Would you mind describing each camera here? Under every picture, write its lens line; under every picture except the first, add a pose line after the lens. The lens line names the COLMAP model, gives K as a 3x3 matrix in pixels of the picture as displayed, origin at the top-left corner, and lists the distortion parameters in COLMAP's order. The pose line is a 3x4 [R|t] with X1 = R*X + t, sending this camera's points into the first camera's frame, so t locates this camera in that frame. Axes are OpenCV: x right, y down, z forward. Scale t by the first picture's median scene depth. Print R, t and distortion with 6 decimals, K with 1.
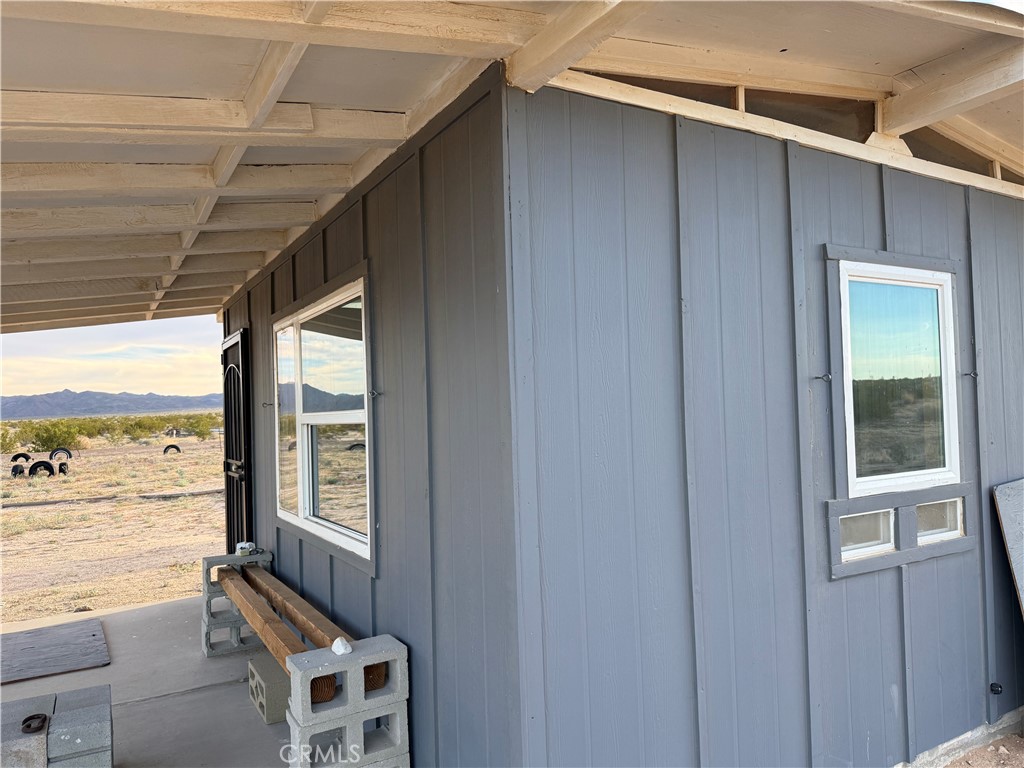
lens RADIAL K [[716.2, 0, 509.0], [0, 716.2, 394.0], [0, 0, 1]] dist [0.067163, -0.094271]
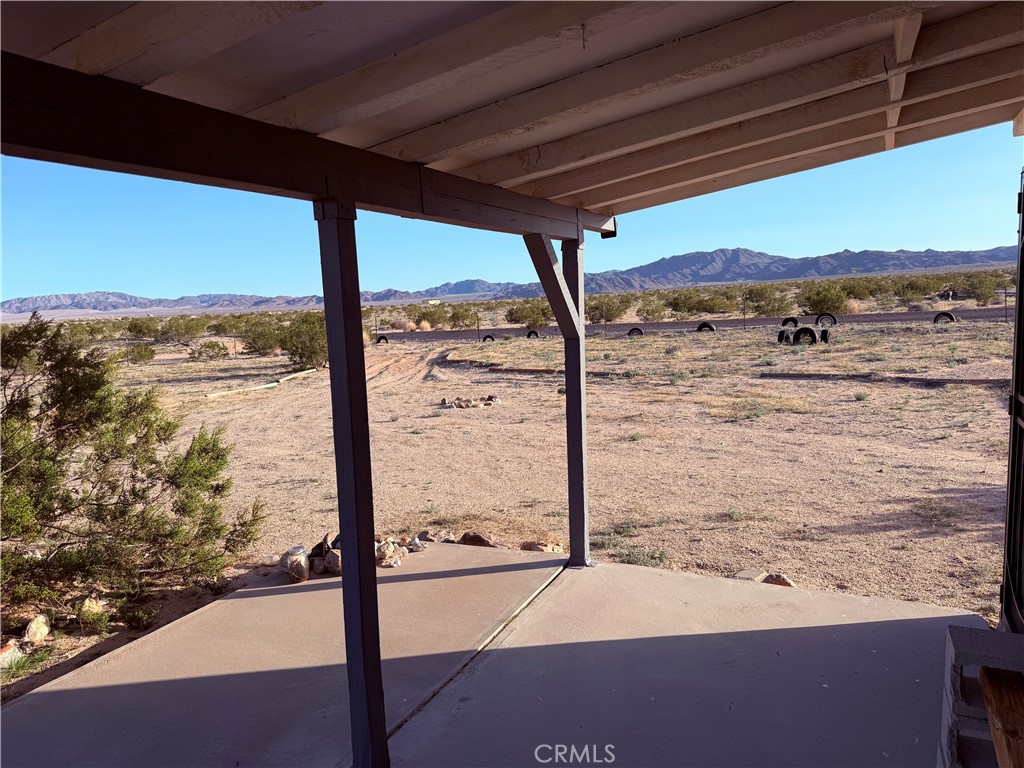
lens RADIAL K [[716.2, 0, 510.9], [0, 716.2, 389.9], [0, 0, 1]] dist [0.067163, -0.094271]
pose [[0.560404, 0.109783, -0.820911, -0.038795], [0.046100, 0.985505, 0.163265, -0.004369], [0.826935, -0.129338, 0.547220, 0.094762]]
